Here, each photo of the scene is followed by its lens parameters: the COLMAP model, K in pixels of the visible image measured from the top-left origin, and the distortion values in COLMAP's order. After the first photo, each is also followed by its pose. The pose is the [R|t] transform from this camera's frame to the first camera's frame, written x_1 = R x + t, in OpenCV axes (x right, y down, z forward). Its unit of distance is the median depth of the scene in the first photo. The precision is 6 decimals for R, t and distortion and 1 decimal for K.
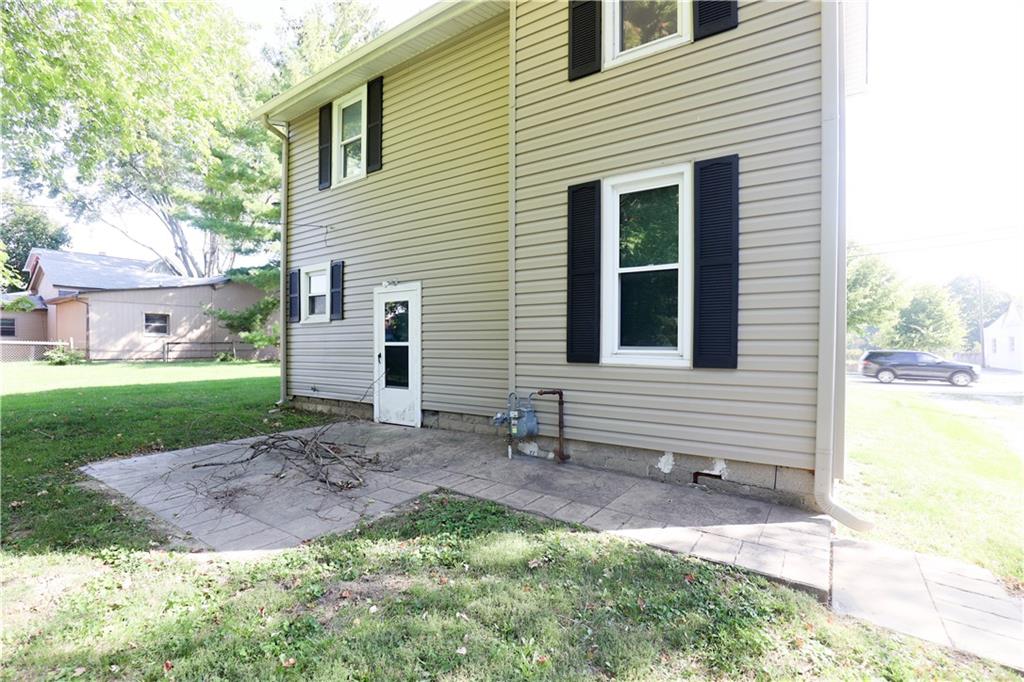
lens RADIAL K [[462.3, 0, 516.8], [0, 462.3, 354.9], [0, 0, 1]] dist [-0.034871, 0.006873]
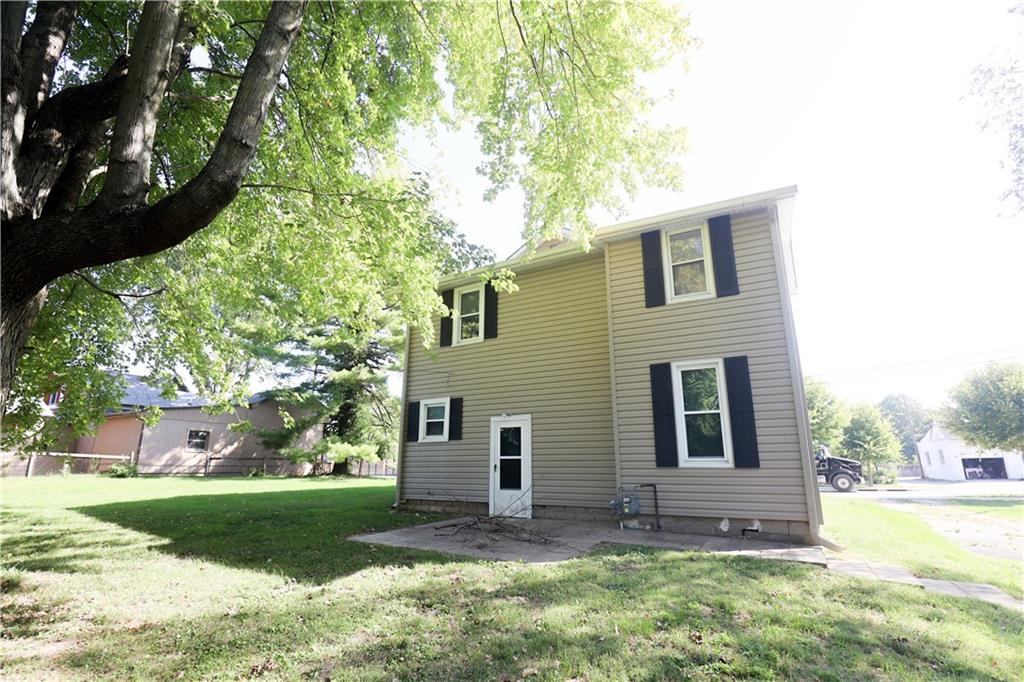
lens RADIAL K [[462.3, 0, 516.8], [0, 462.3, 354.9], [0, 0, 1]] dist [-0.034871, 0.006873]
pose [[0.996753, 0.015310, 0.079047, -0.348982], [0.004842, 0.968579, -0.248657, 0.022727], [-0.080370, 0.248233, 0.965361, -0.438795]]
